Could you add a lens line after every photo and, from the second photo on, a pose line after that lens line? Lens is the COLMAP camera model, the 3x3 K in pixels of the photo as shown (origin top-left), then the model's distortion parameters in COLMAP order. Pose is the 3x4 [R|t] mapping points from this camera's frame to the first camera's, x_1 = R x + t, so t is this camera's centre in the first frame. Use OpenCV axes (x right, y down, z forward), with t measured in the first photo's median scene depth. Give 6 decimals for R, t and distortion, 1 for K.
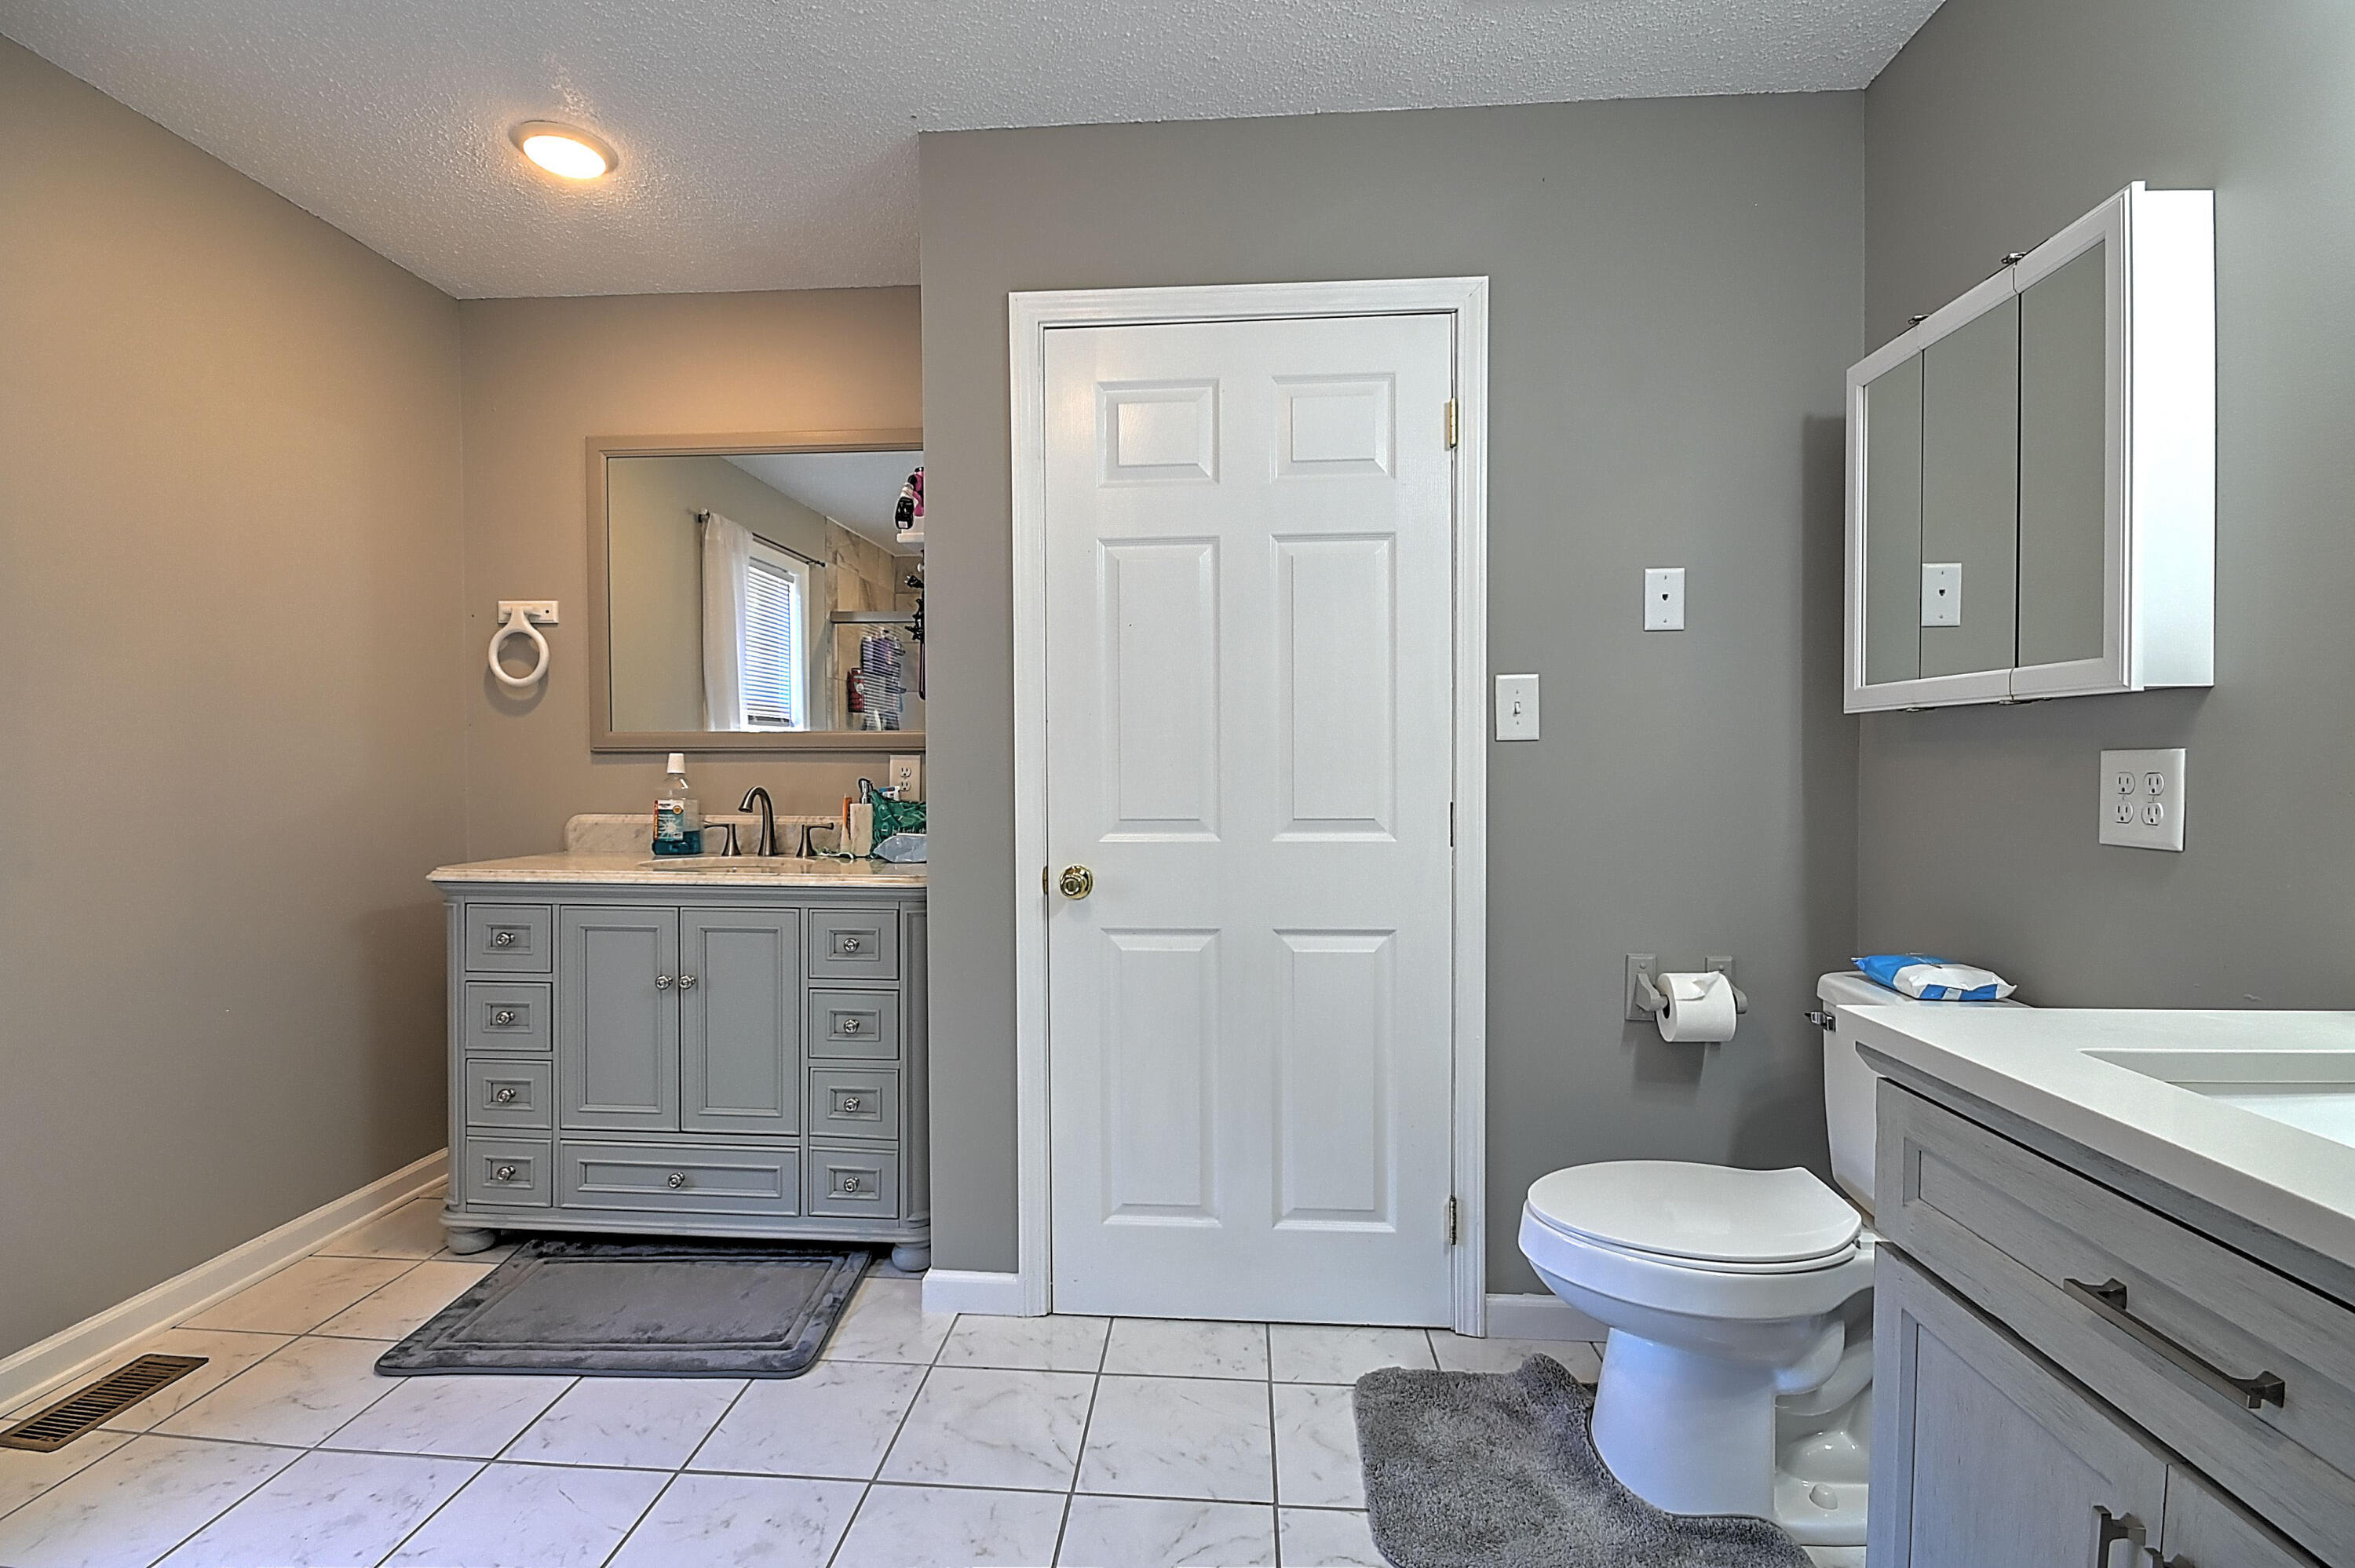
lens RADIAL K [[1041.7, 0, 1182.3], [0, 1041.7, 782.1], [0, 0, 1]] dist [0.003746, -0.007968]
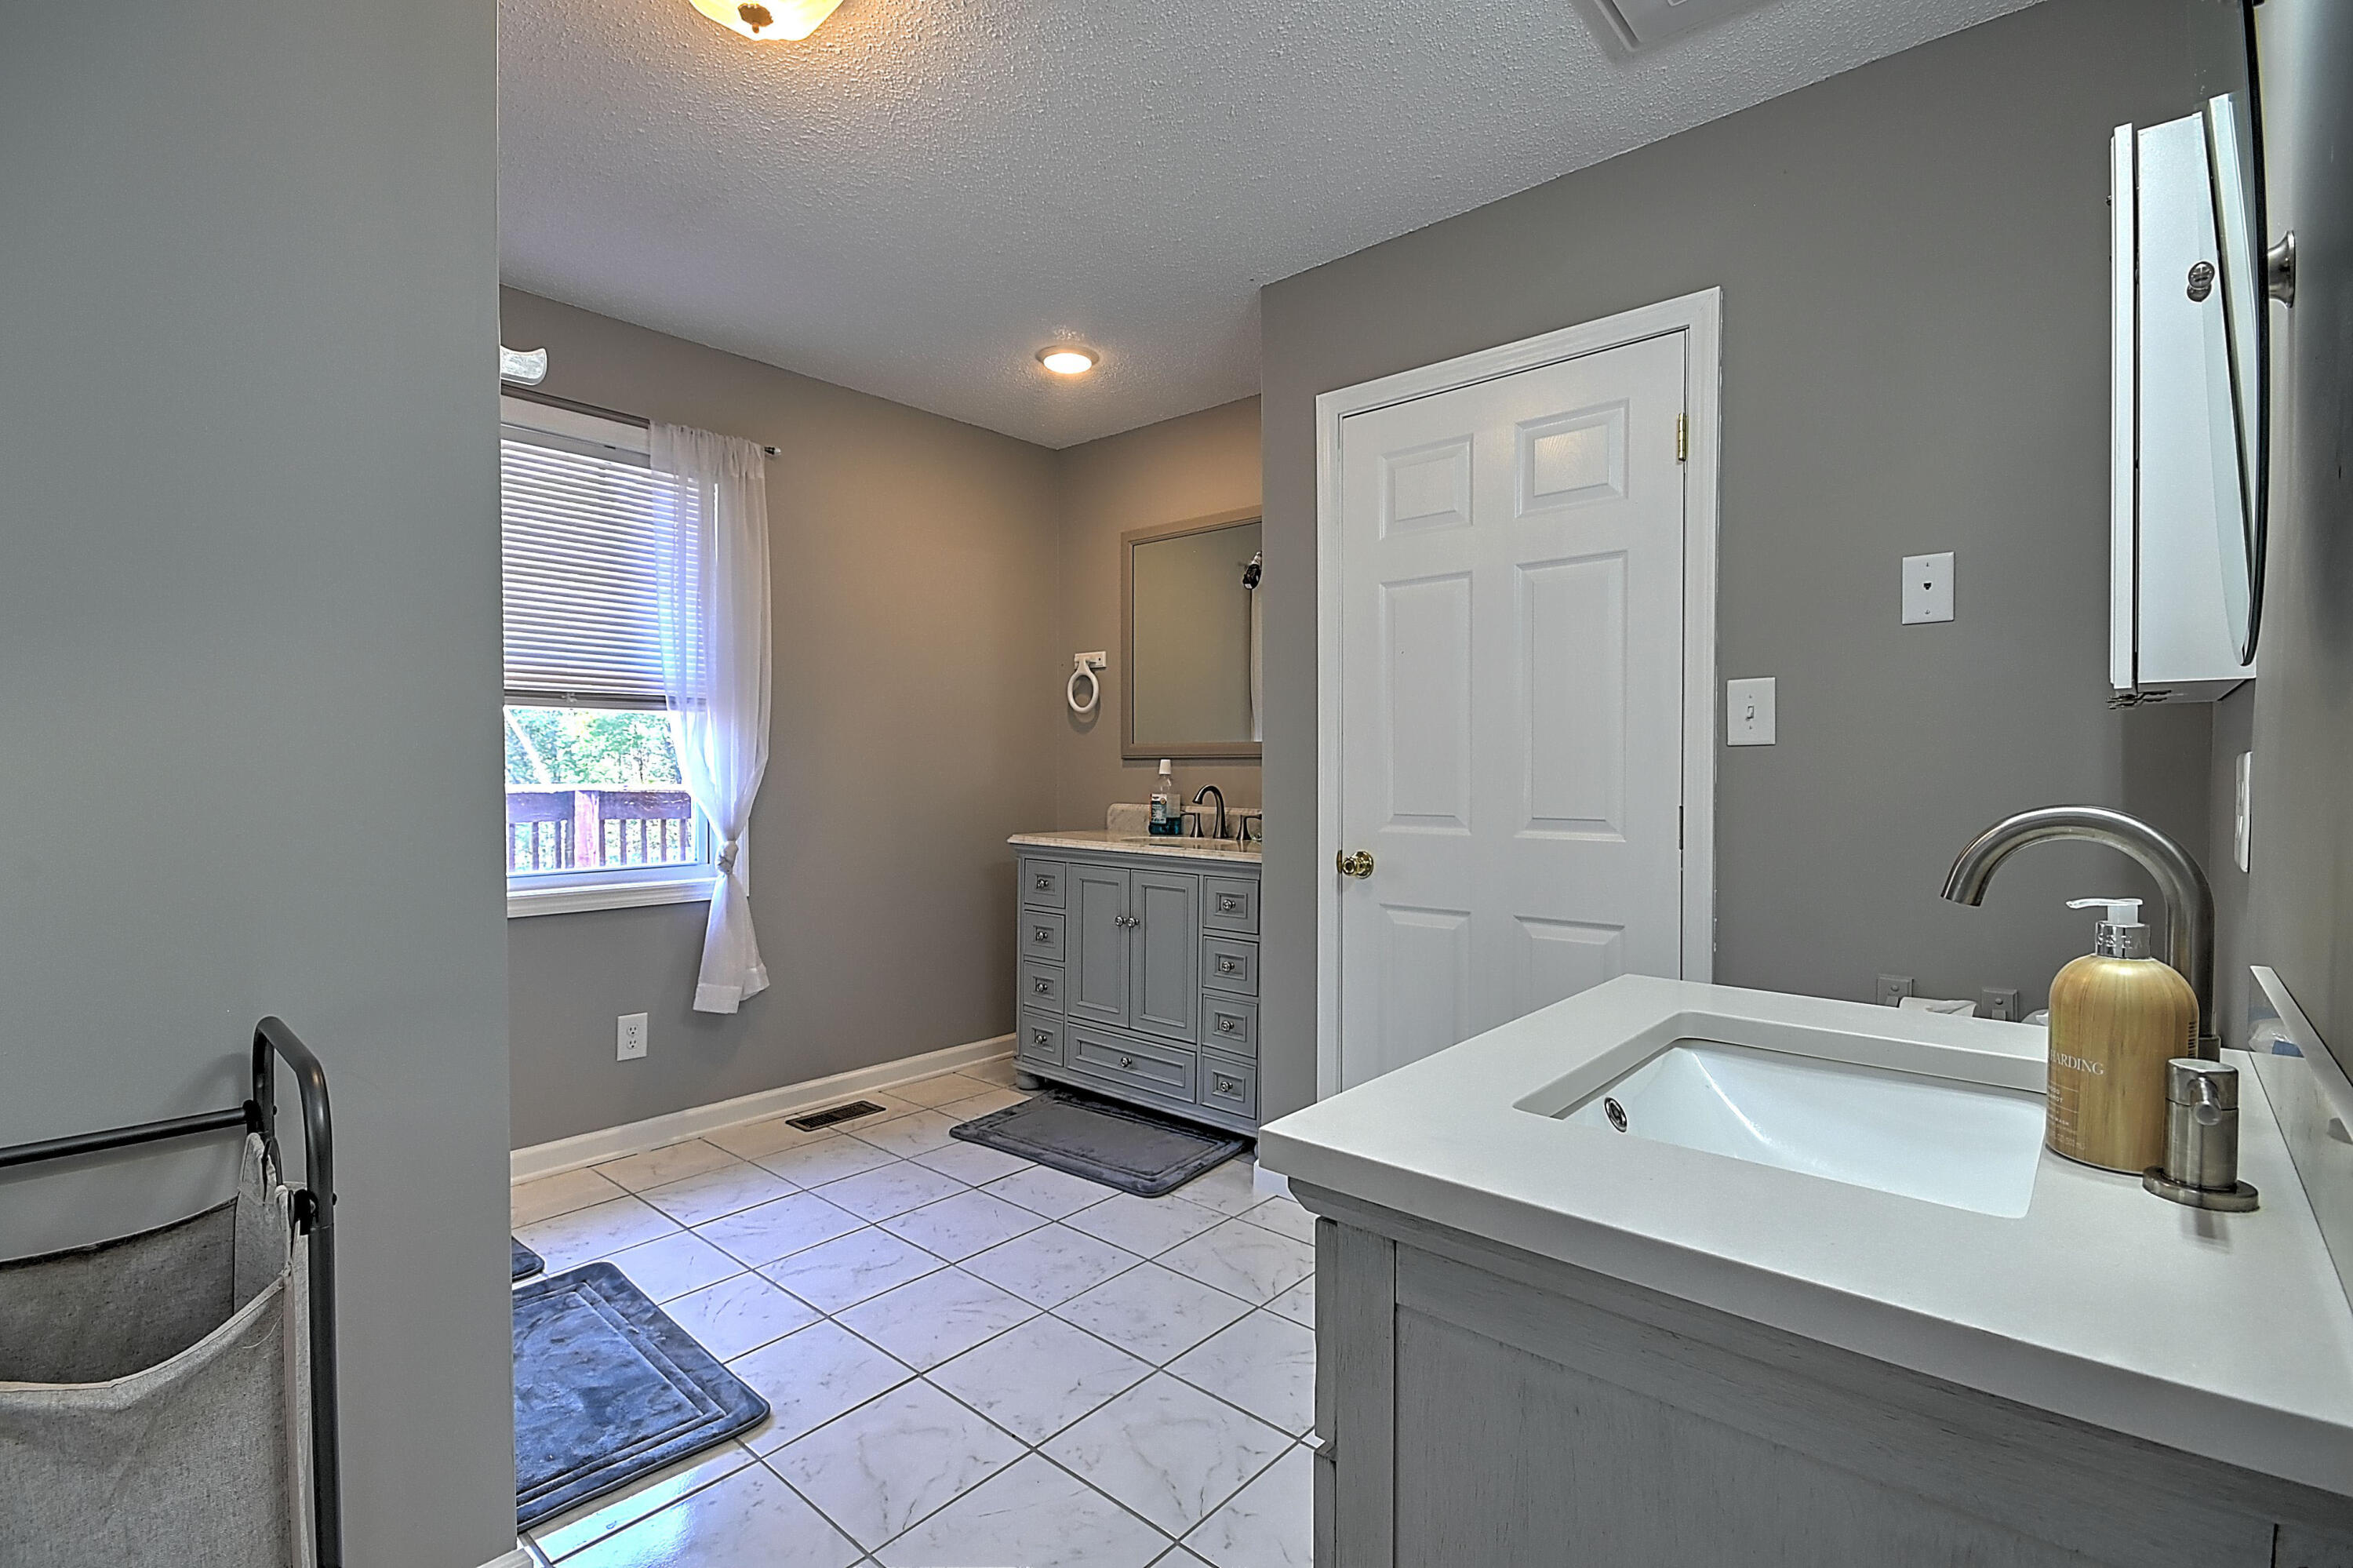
lens RADIAL K [[1076.1, 0, 1160.1], [0, 1076.1, 777.1], [0, 0, 1]] dist [0.003890, -0.004285]
pose [[0.792509, 0.007213, -0.609817, 0.445770], [-0.012762, 0.999907, -0.004758, 0.002333], [0.609726, 0.011553, 0.792528, -0.135876]]
